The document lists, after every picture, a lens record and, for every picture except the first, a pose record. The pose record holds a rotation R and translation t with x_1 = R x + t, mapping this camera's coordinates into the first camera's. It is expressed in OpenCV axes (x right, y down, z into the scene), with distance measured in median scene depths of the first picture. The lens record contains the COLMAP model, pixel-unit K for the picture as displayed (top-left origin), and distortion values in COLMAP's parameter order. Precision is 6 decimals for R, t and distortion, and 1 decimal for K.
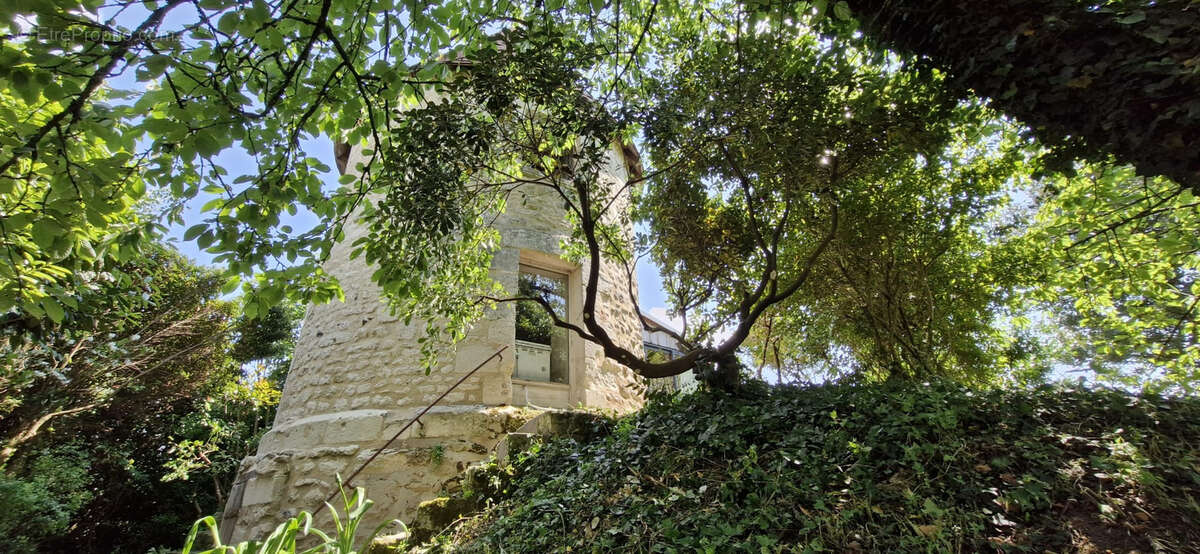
lens RADIAL K [[477.9, 0, 599.7], [0, 477.9, 275.4], [0, 0, 1]] dist [0.001360, 0.000126]
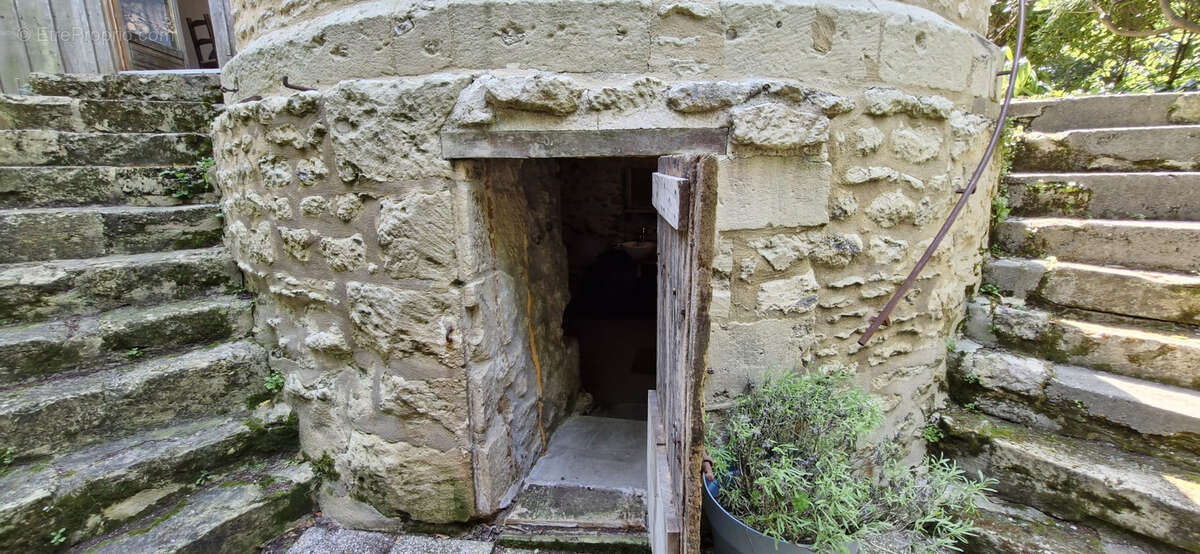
lens RADIAL K [[477.9, 0, 602.9], [0, 477.9, 279.2], [0, 0, 1]] dist [0.001360, 0.000126]
pose [[0.745649, -0.125993, 0.654319, -0.979943], [-0.312162, 0.801491, 0.510065, 0.340209], [-0.588696, -0.584583, 0.558301, 0.792600]]
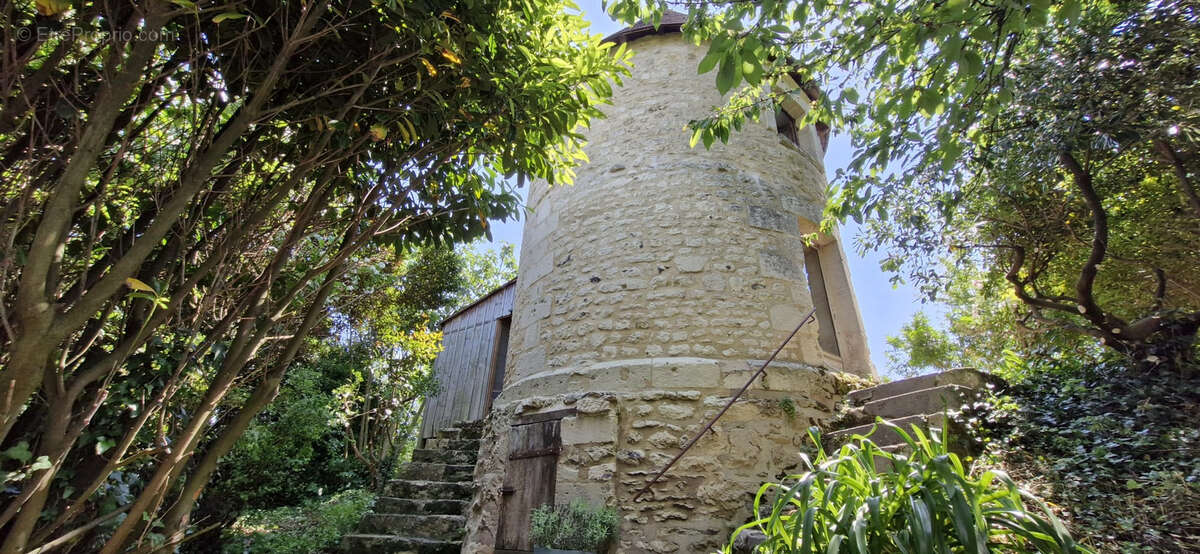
lens RADIAL K [[477.9, 0, 595.6], [0, 477.9, 278.3], [0, 0, 1]] dist [0.001360, 0.000126]
pose [[0.993205, 0.105359, 0.049428, -0.734906], [-0.104914, 0.994415, -0.011513, 0.152091], [-0.050365, 0.006249, 0.998711, 0.047437]]
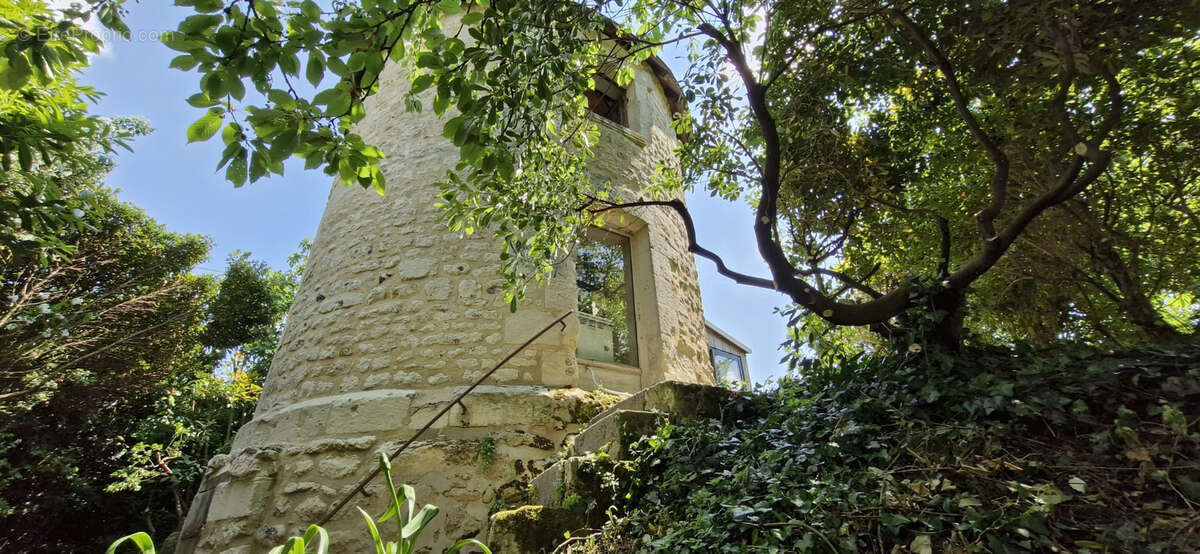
lens RADIAL K [[477.9, 0, 600.3], [0, 477.9, 276.0], [0, 0, 1]] dist [0.001360, 0.000126]
pose [[0.999393, 0.019876, 0.028606, -0.179105], [-0.018745, 0.999052, -0.039288, 0.126846], [-0.029360, 0.038727, 0.998818, 0.242995]]
